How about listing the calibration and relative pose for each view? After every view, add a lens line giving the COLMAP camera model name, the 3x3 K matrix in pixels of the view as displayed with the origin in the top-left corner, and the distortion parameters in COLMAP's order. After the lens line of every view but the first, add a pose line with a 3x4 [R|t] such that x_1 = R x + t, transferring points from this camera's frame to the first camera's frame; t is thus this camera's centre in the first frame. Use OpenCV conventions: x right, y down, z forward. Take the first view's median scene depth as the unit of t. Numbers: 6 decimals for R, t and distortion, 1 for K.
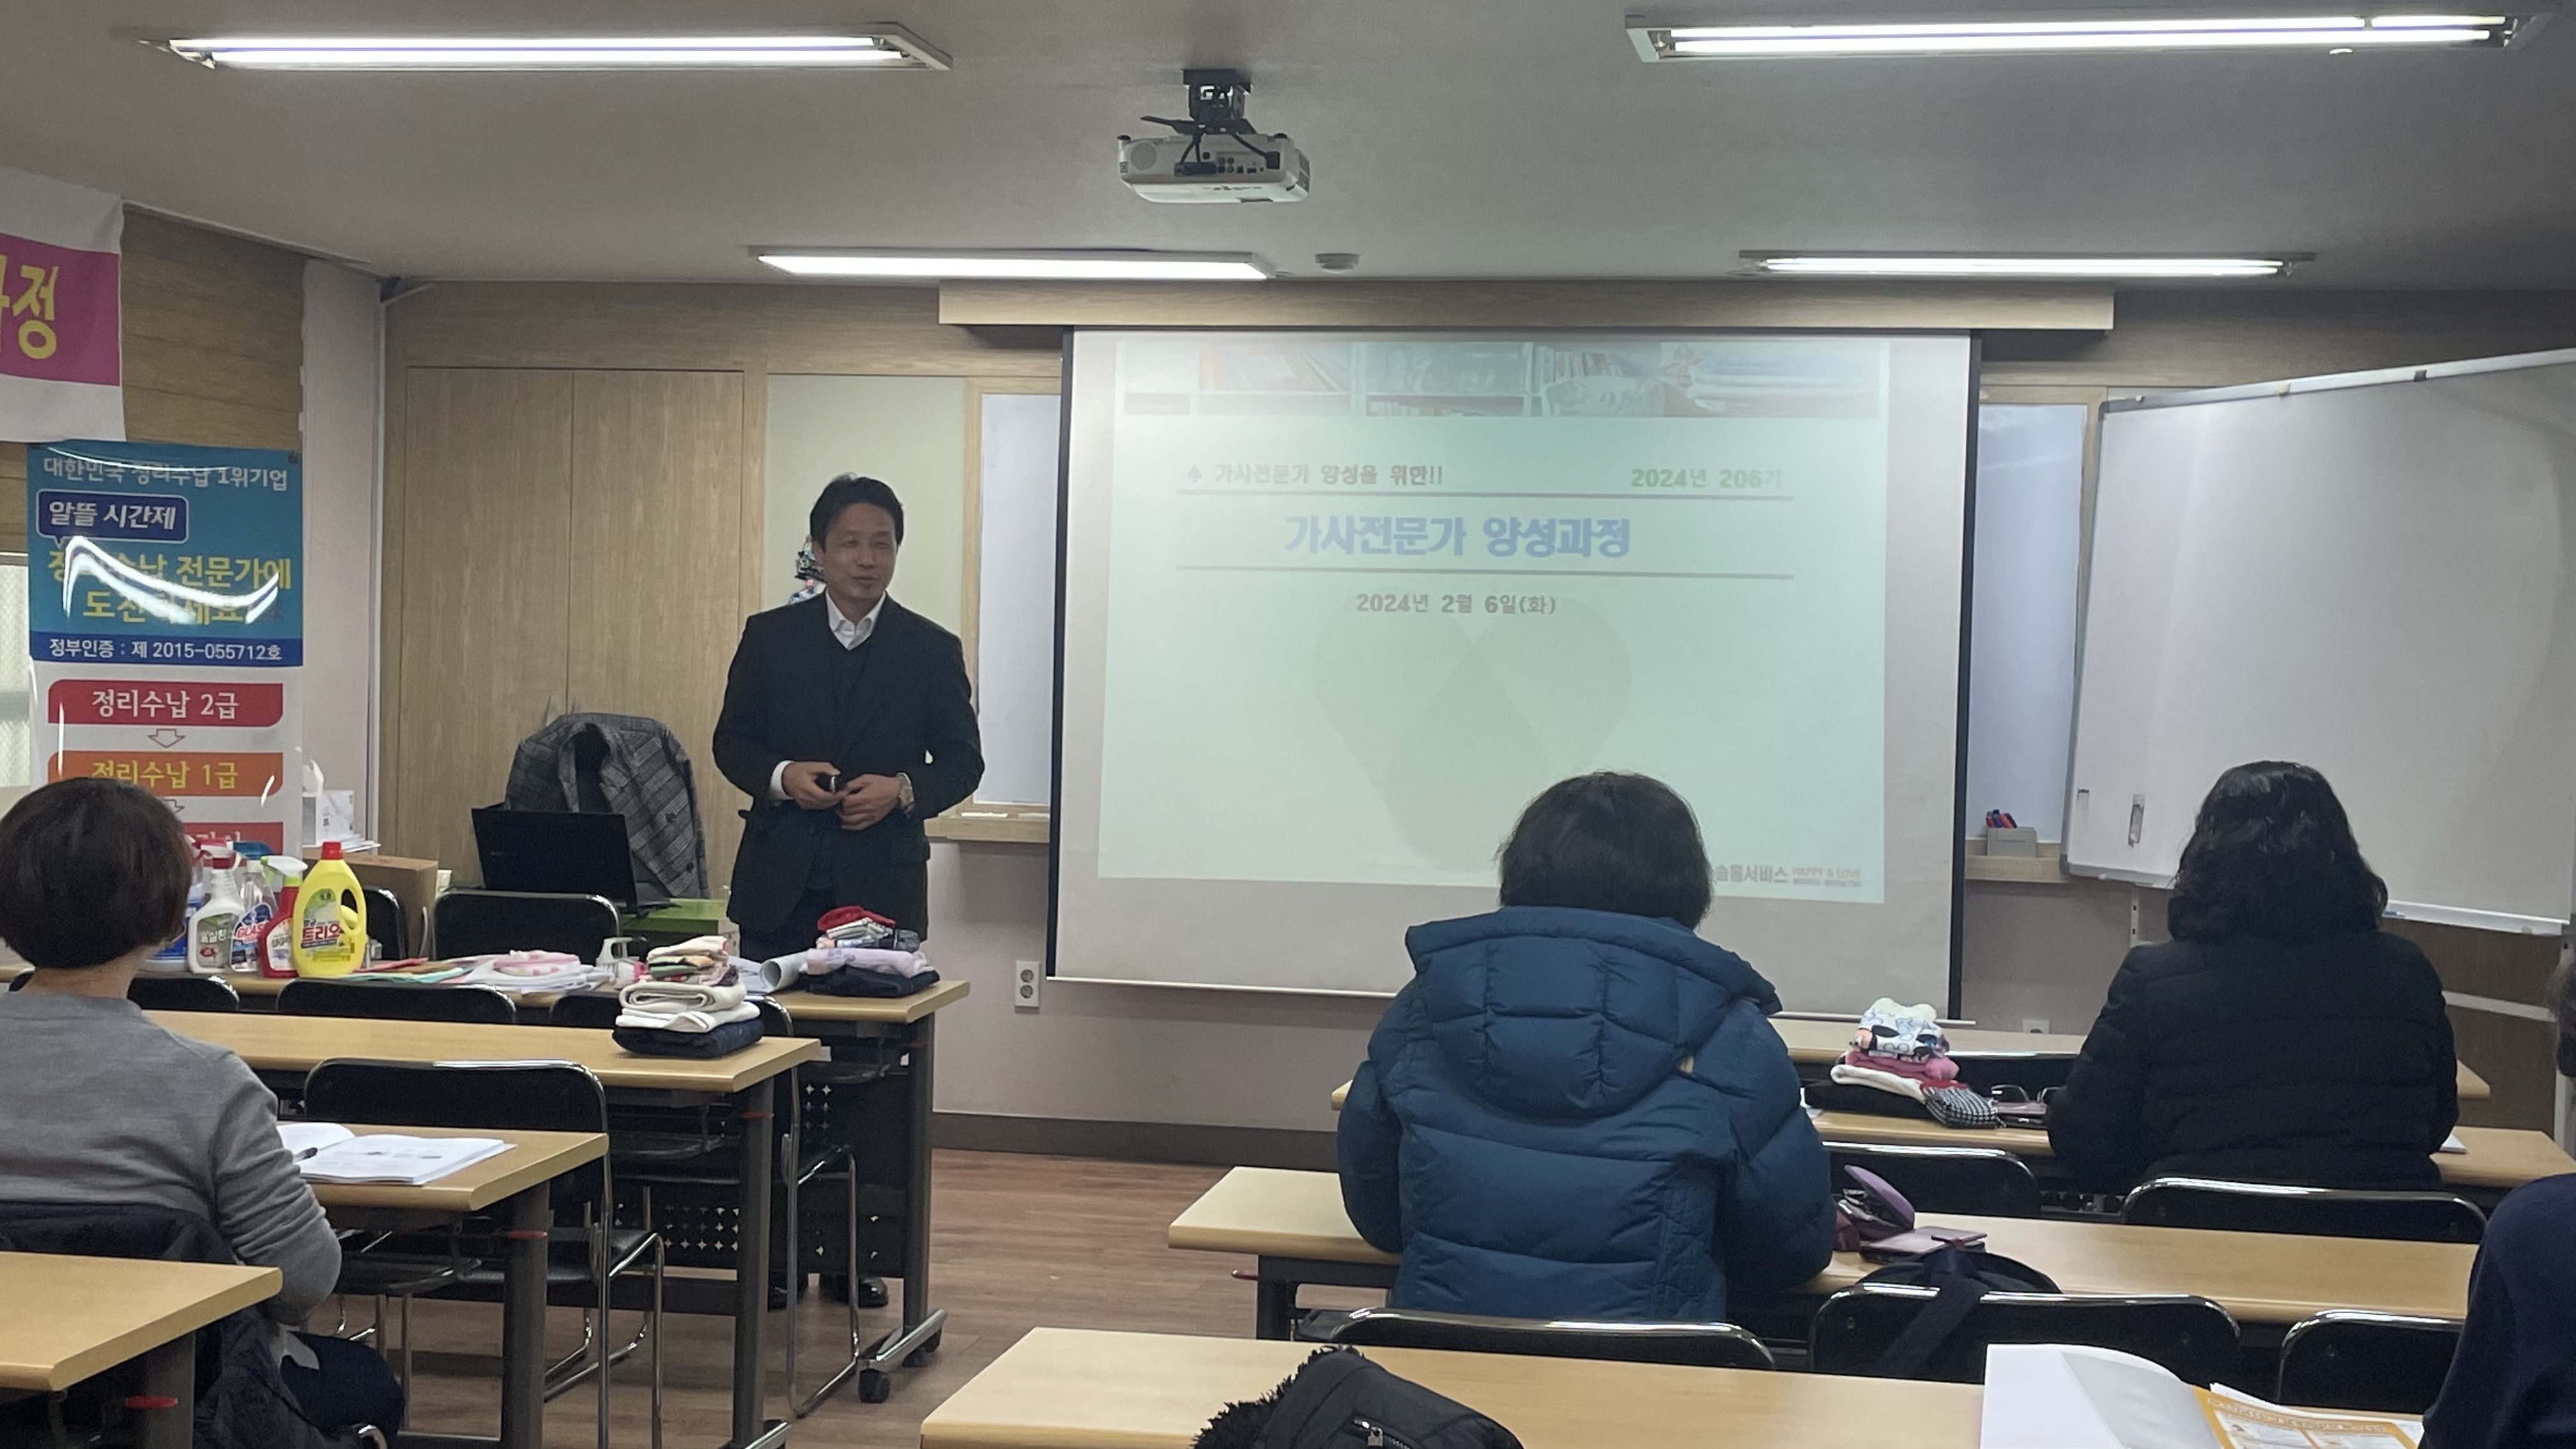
lens RADIAL K [[3295.3, 0, 1288.0], [0, 3295.3, 724.5], [0, 0, 1]] dist [0.024716, -0.034133]
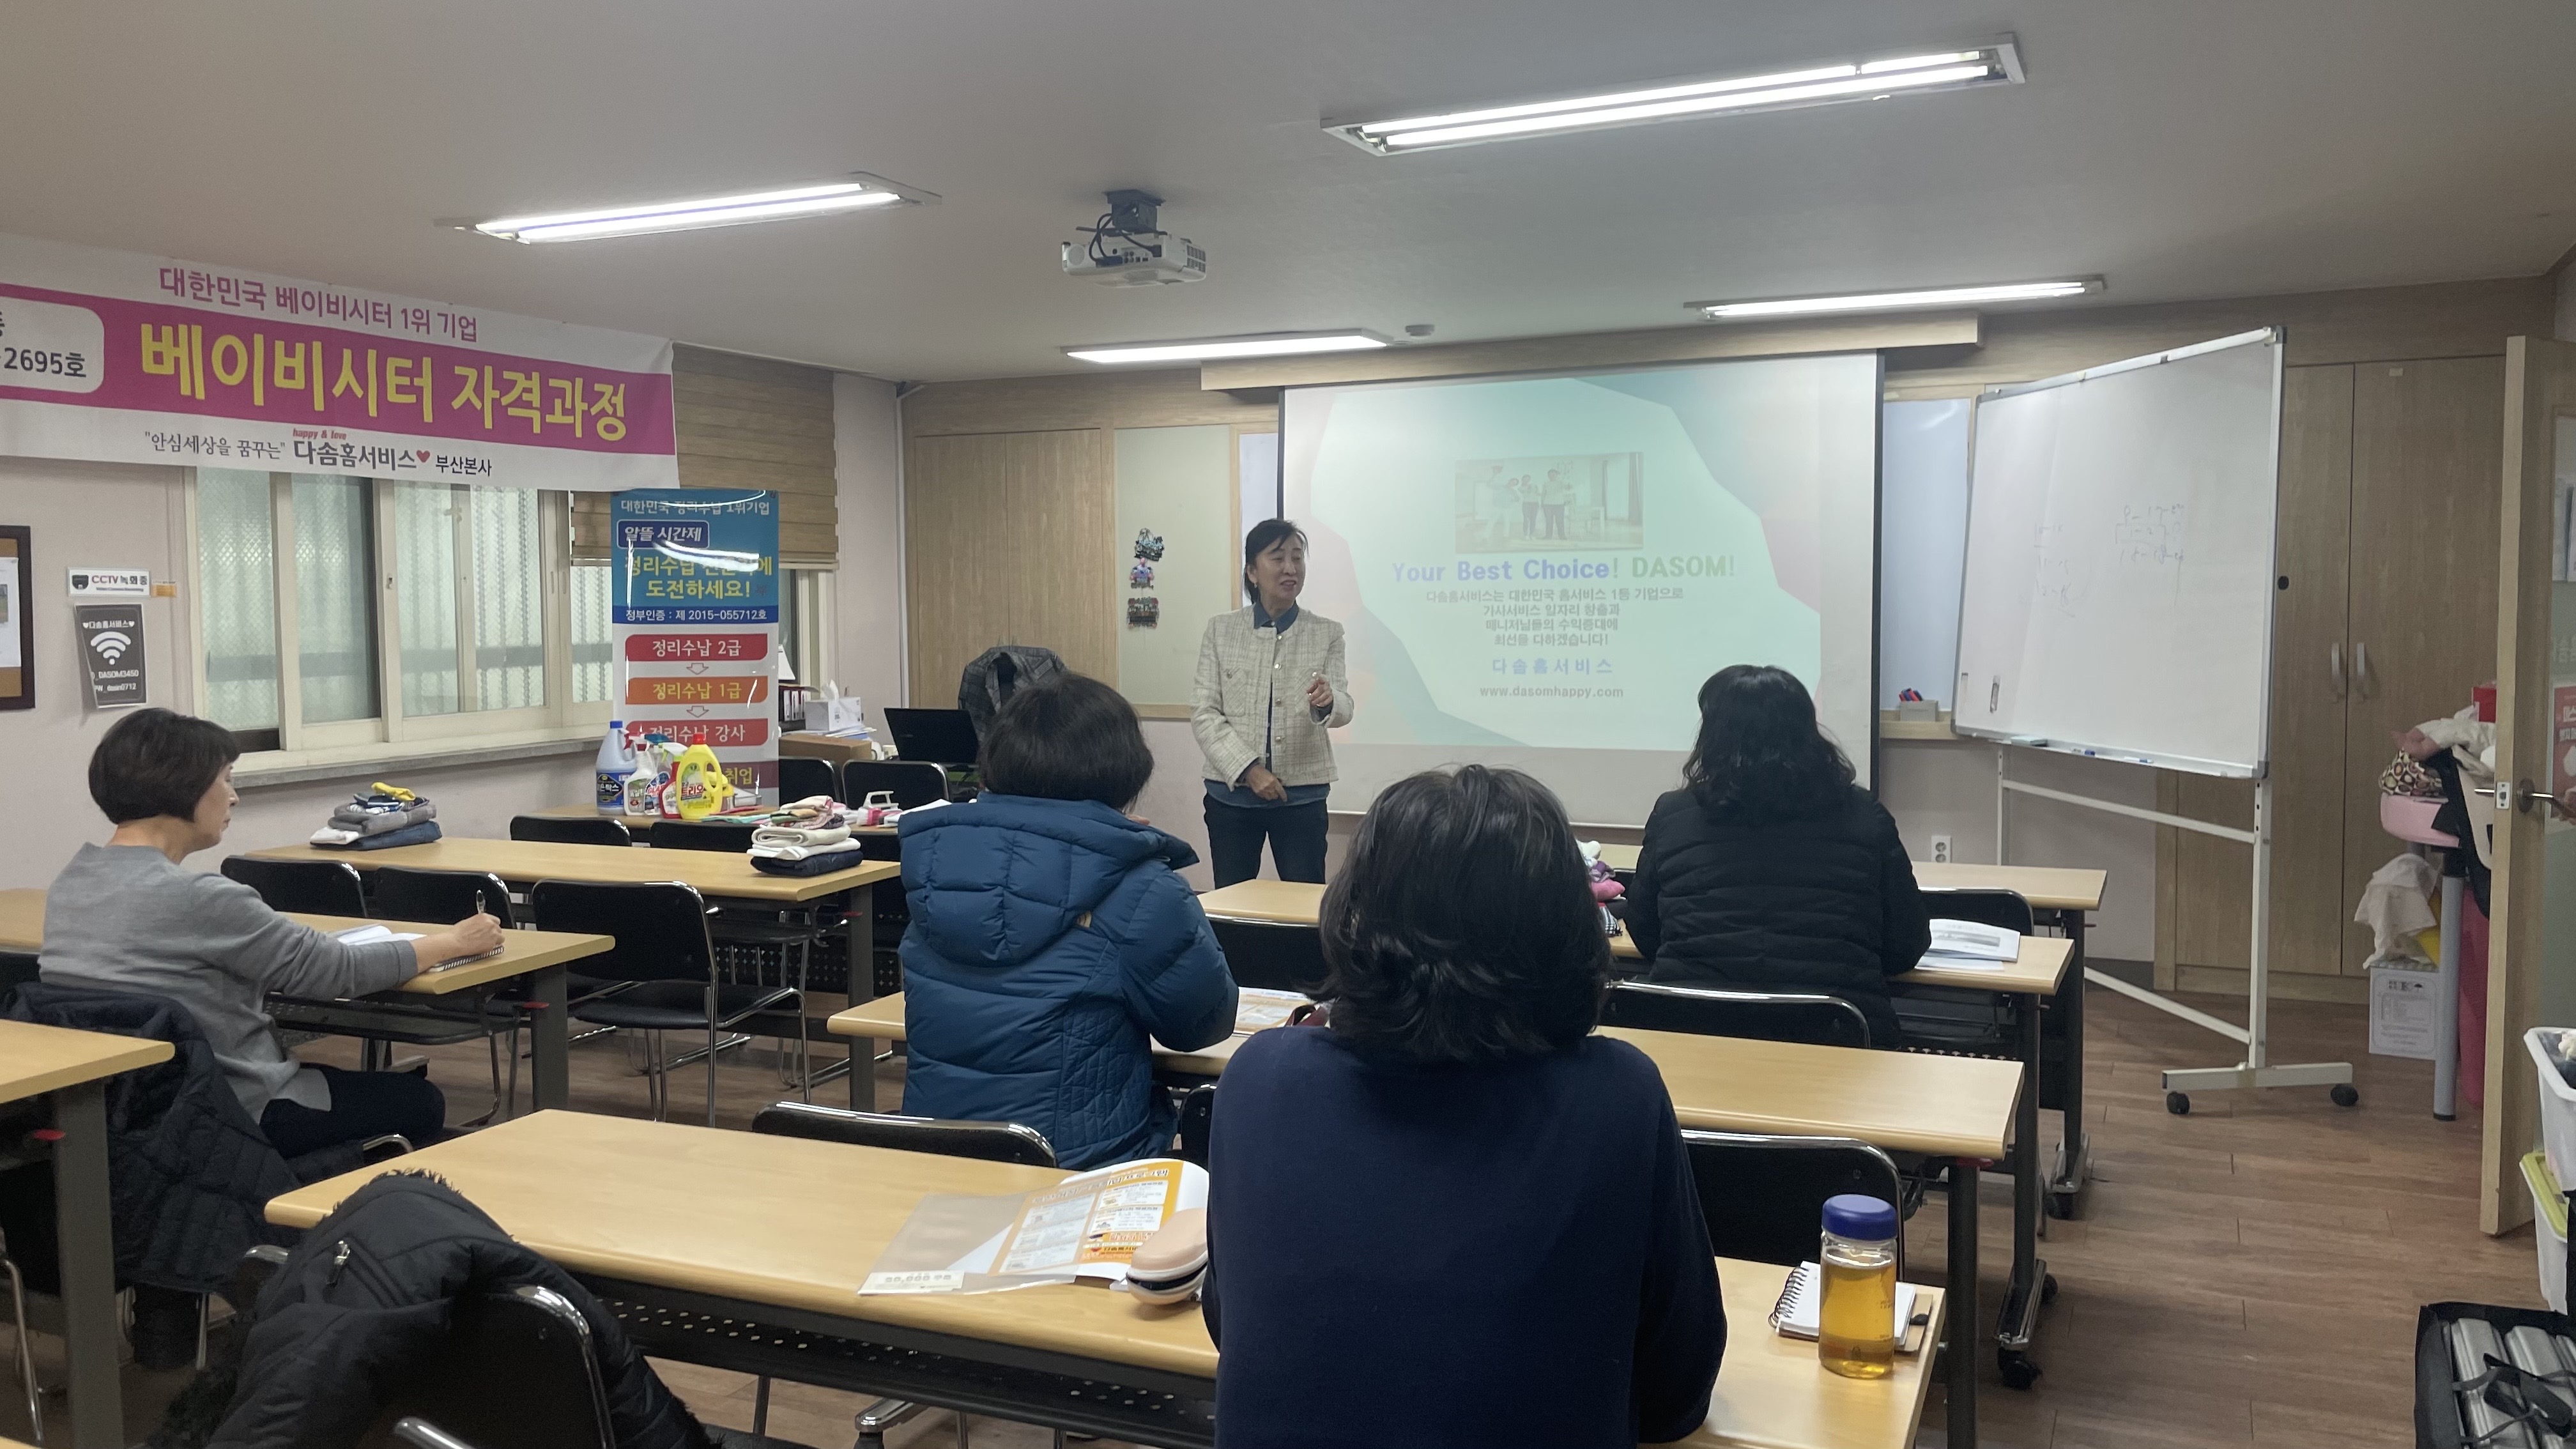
lens RADIAL K [[1913.9, 0, 1288.0], [0, 1913.9, 724.5], [0, 0, 1]] dist [0.088487, -0.241854]
pose [[0.967758, -0.015255, -0.251420, 0.181980], [0.026172, 0.998851, 0.040135, 0.001102], [0.250519, -0.045422, 0.967046, 0.142867]]
